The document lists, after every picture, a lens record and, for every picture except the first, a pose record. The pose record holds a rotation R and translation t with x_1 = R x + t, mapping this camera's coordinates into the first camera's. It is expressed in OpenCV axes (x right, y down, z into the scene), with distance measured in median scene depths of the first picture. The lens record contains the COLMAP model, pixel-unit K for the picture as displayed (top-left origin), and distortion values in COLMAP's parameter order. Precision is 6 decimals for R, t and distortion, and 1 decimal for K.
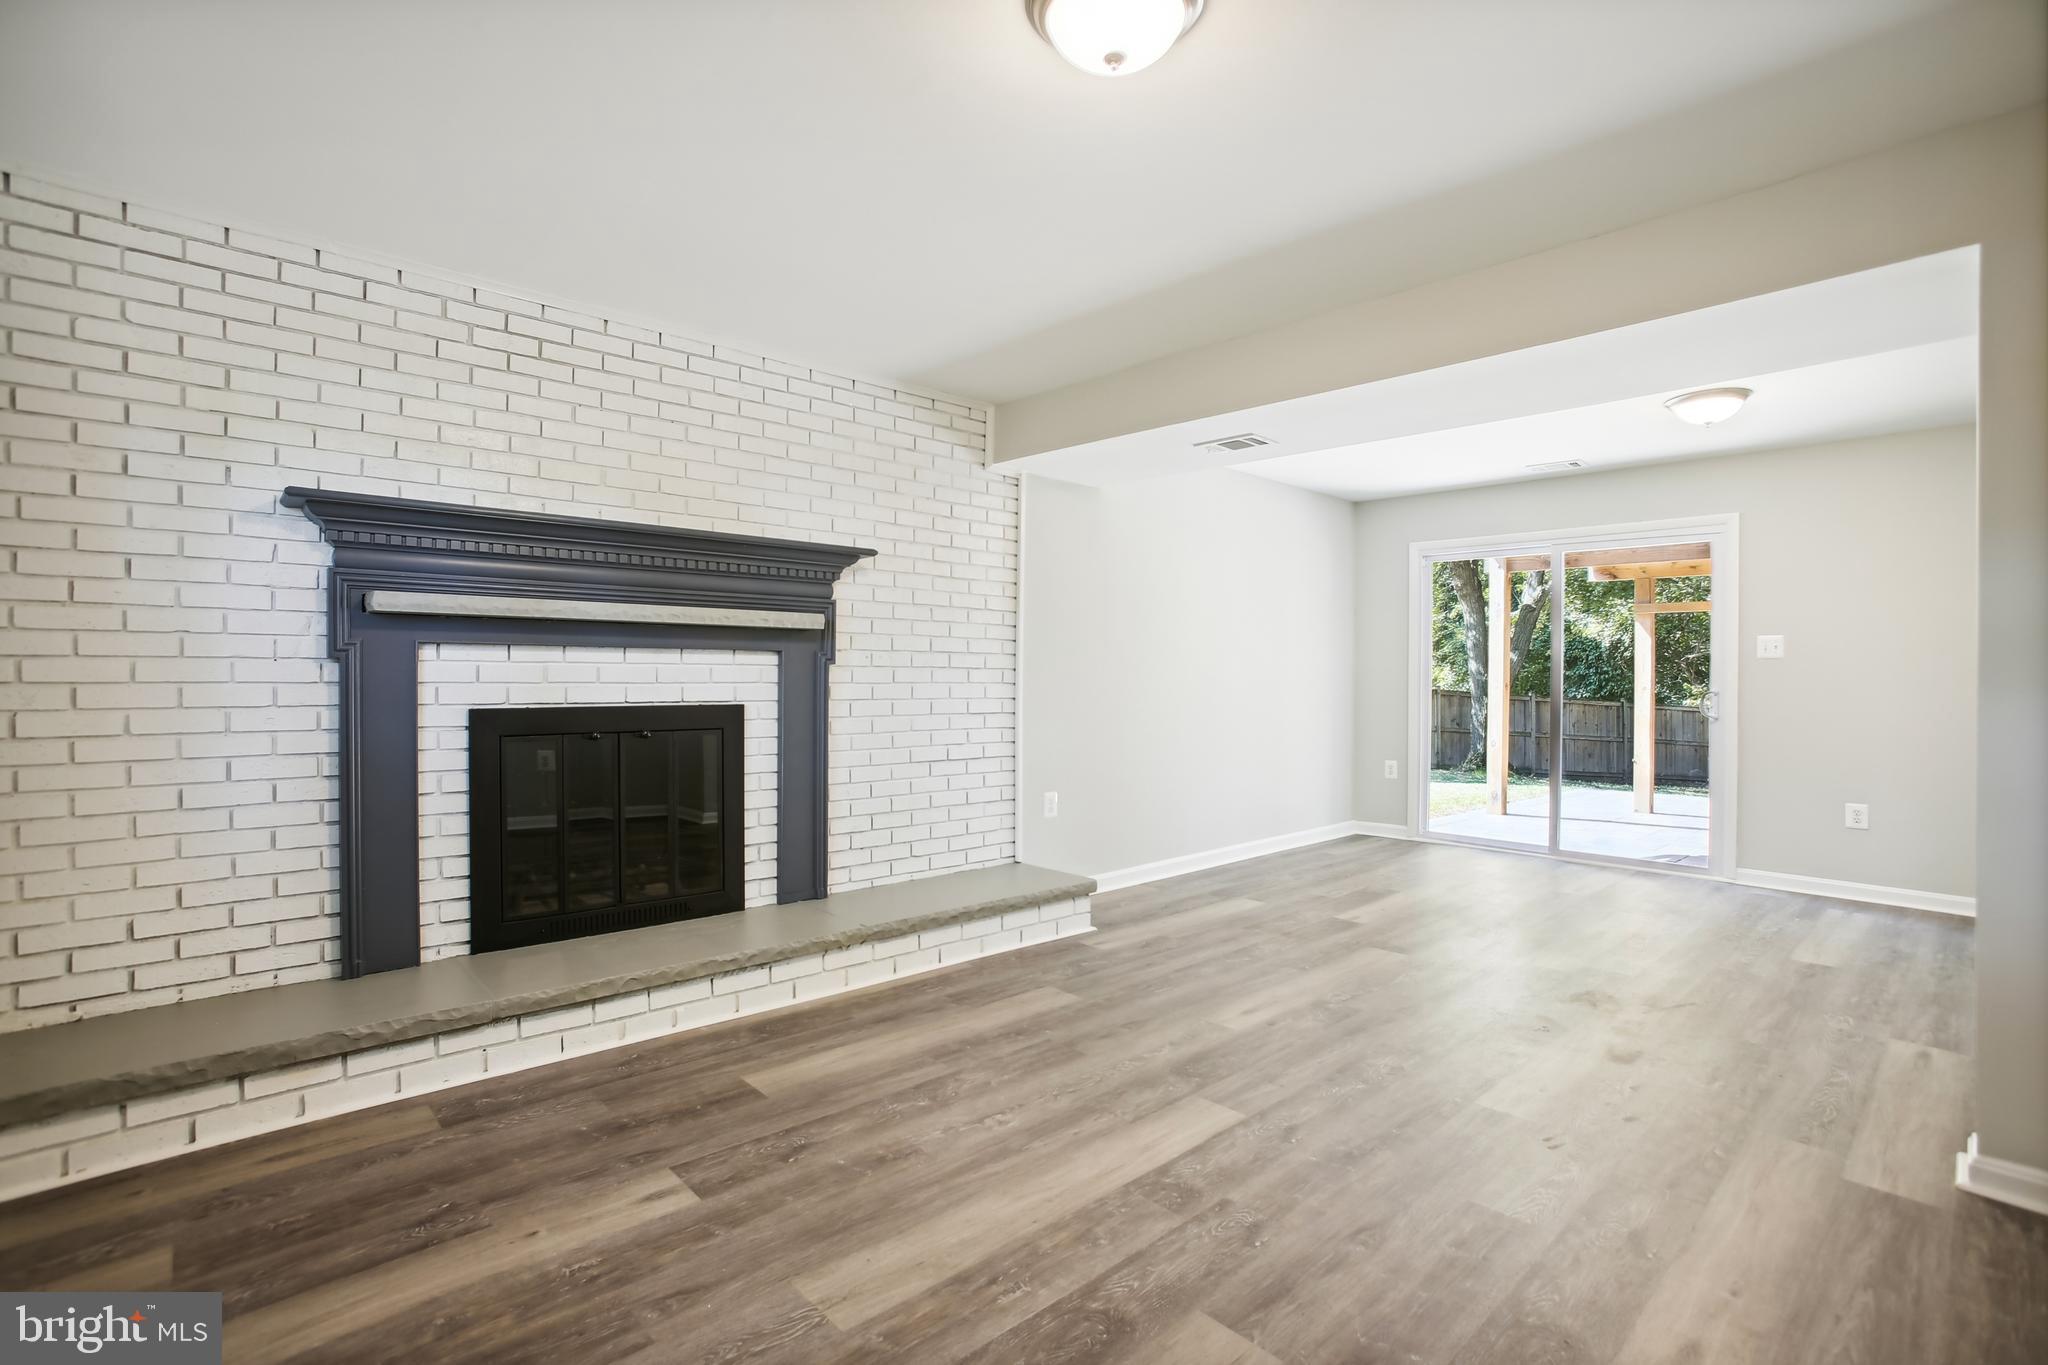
lens RADIAL K [[953.8, 0, 1024.9], [0, 953.8, 682.6], [0, 0, 1]] dist [-0.046959, 0.015220]
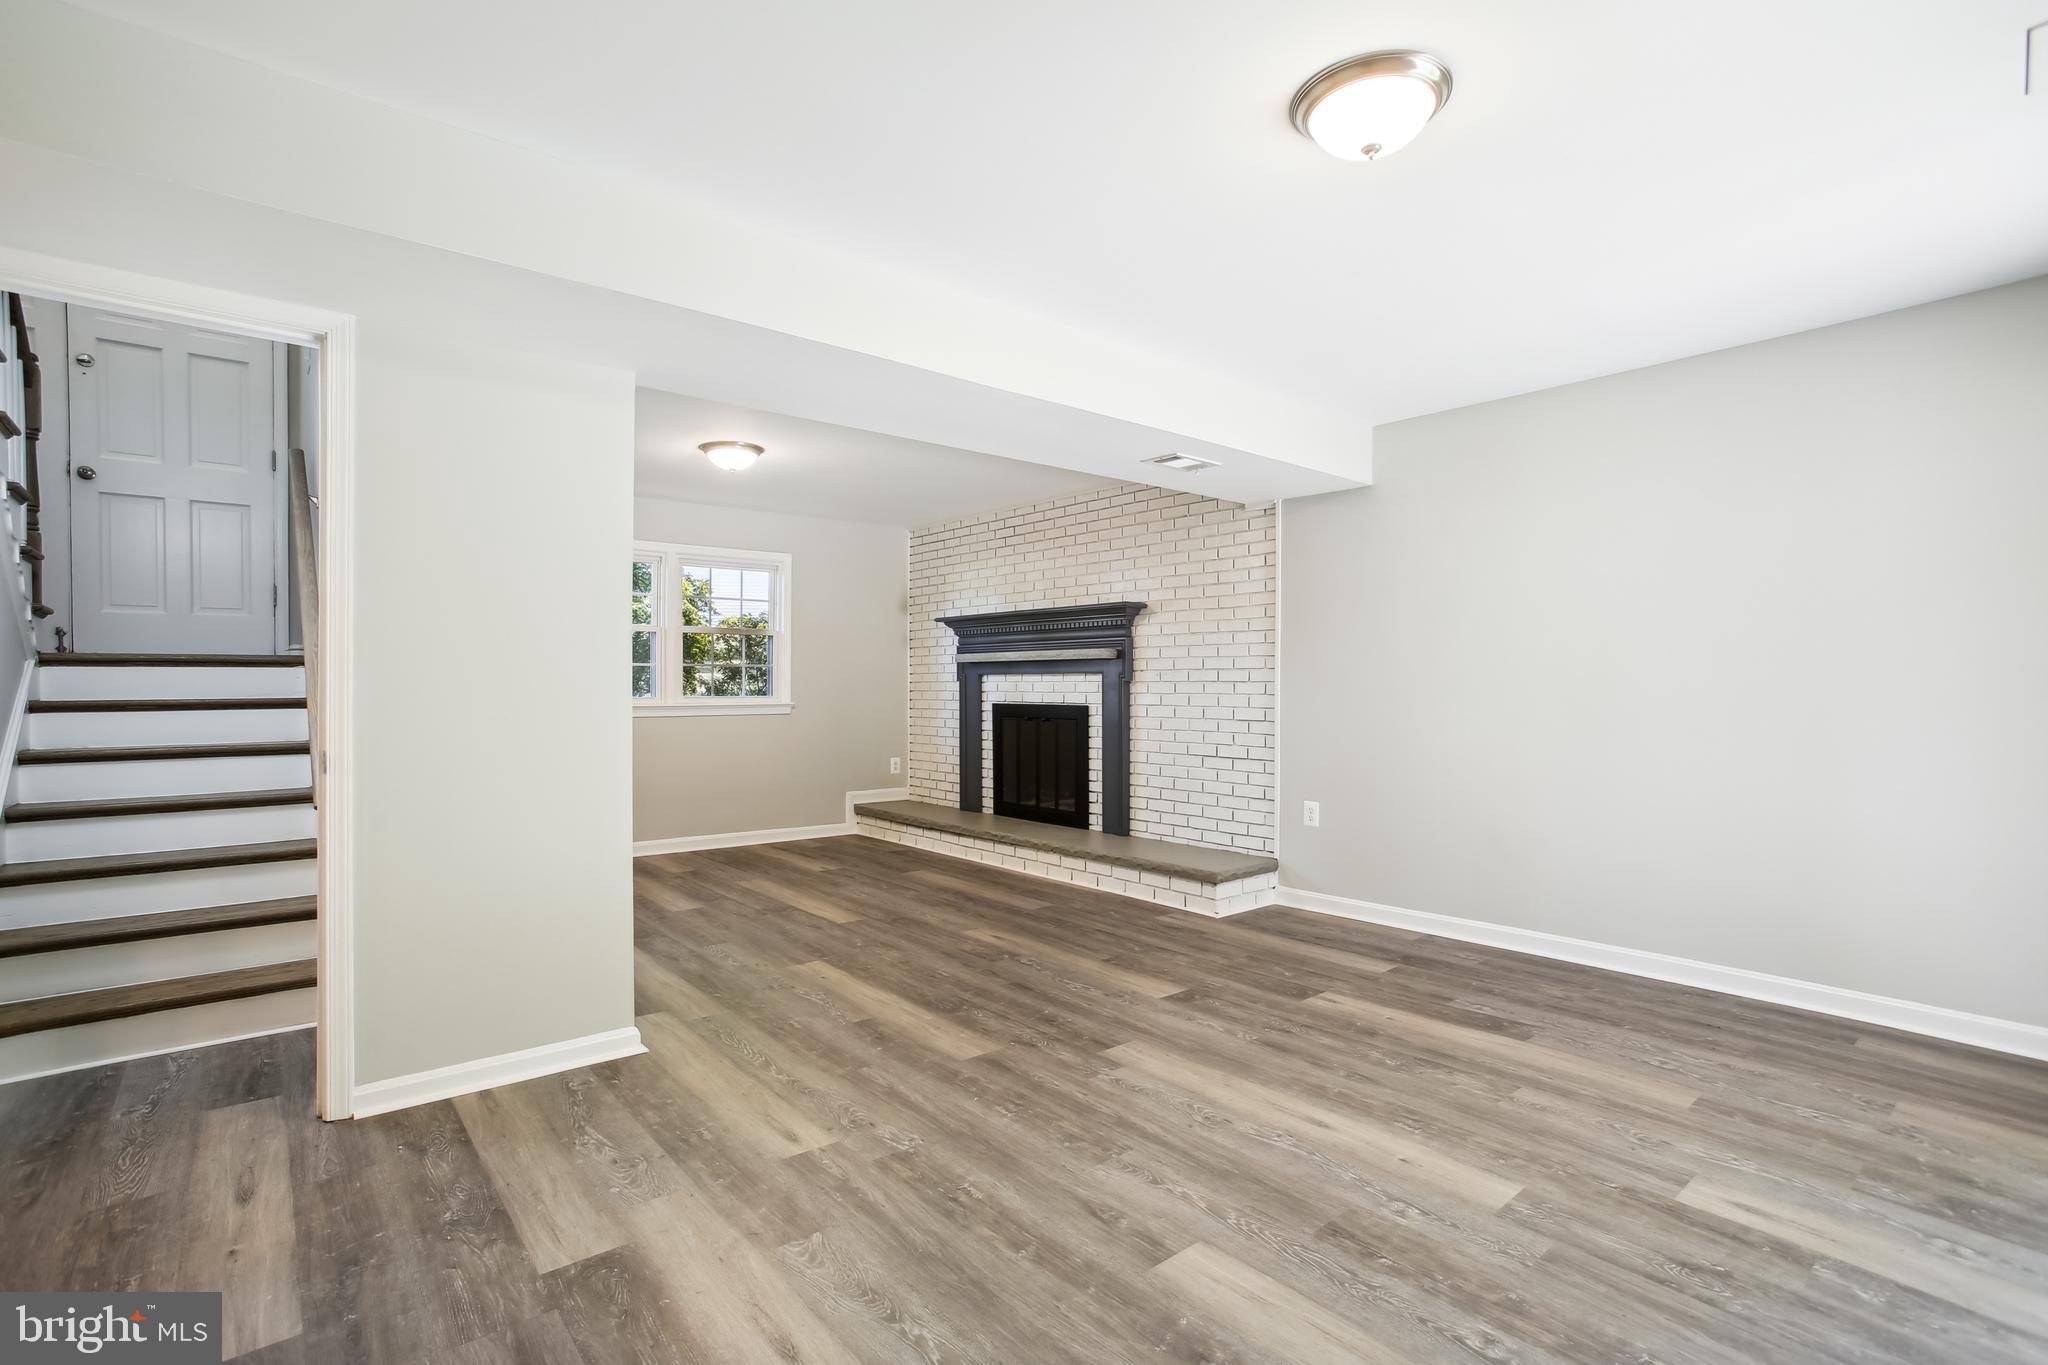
lens RADIAL K [[953.8, 0, 985.1], [0, 953.8, 708.2], [0, 0, 1]] dist [-0.046959, 0.015220]
pose [[-0.073137, 0.014827, -0.997212, 1.623129], [-0.011146, 0.999815, 0.015683, 0.004364], [0.997260, 0.012262, -0.072959, 1.111980]]
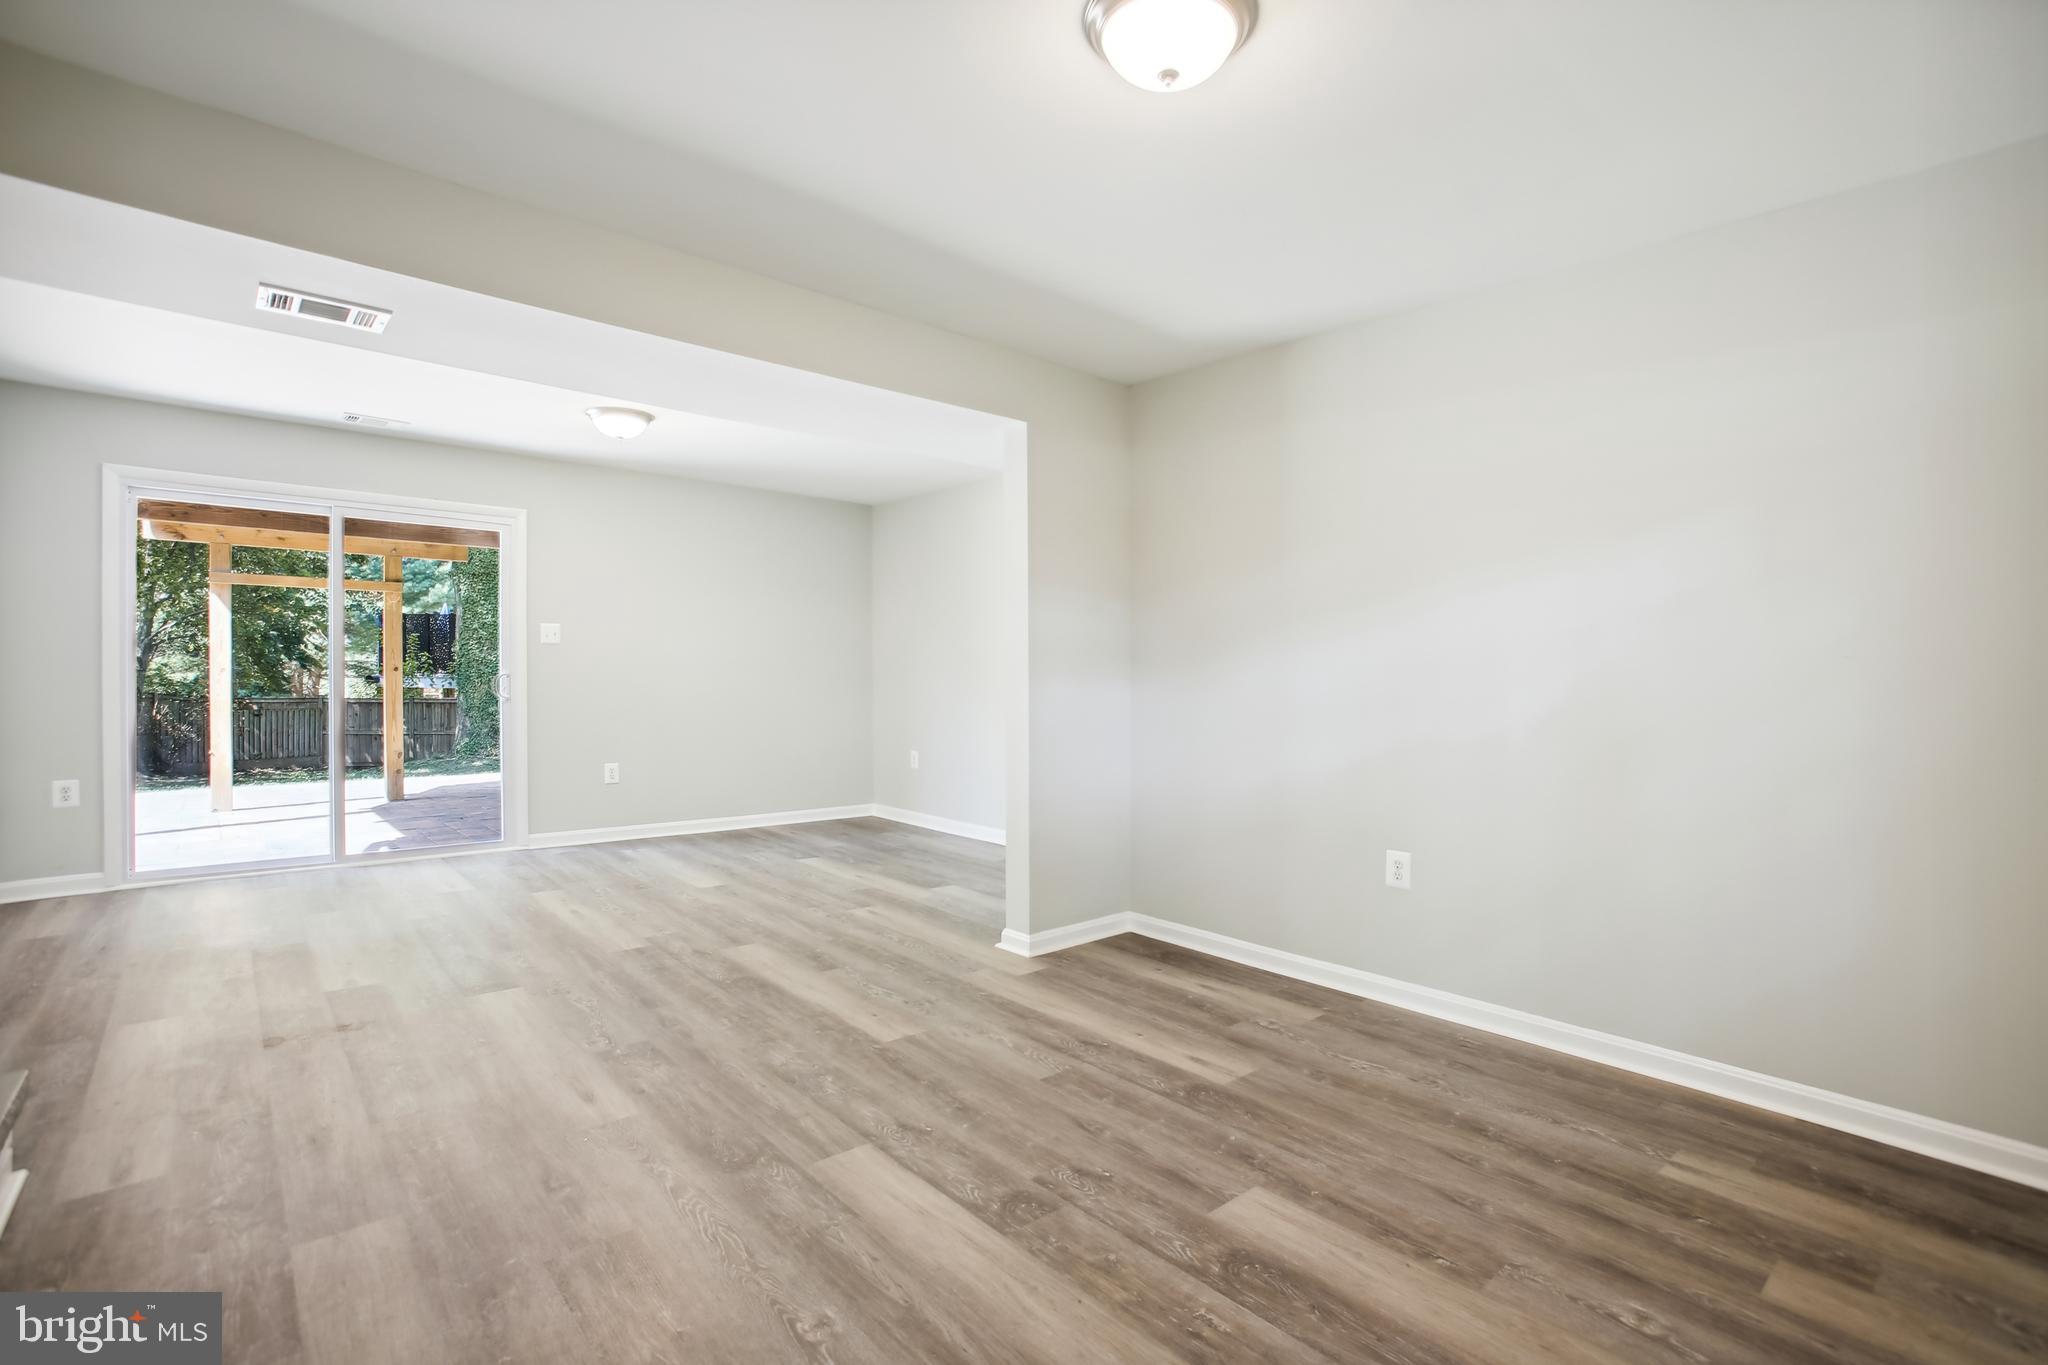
lens RADIAL K [[953.8, 0, 1023.9], [0, 953.8, 677.6], [0, 0, 1]] dist [-0.046959, 0.015220]
pose [[0.019273, -0.012488, 0.999736, -0.534105], [-0.012215, 0.999844, 0.012725, -0.009045], [-0.999740, -0.012457, 0.019117, 0.654732]]
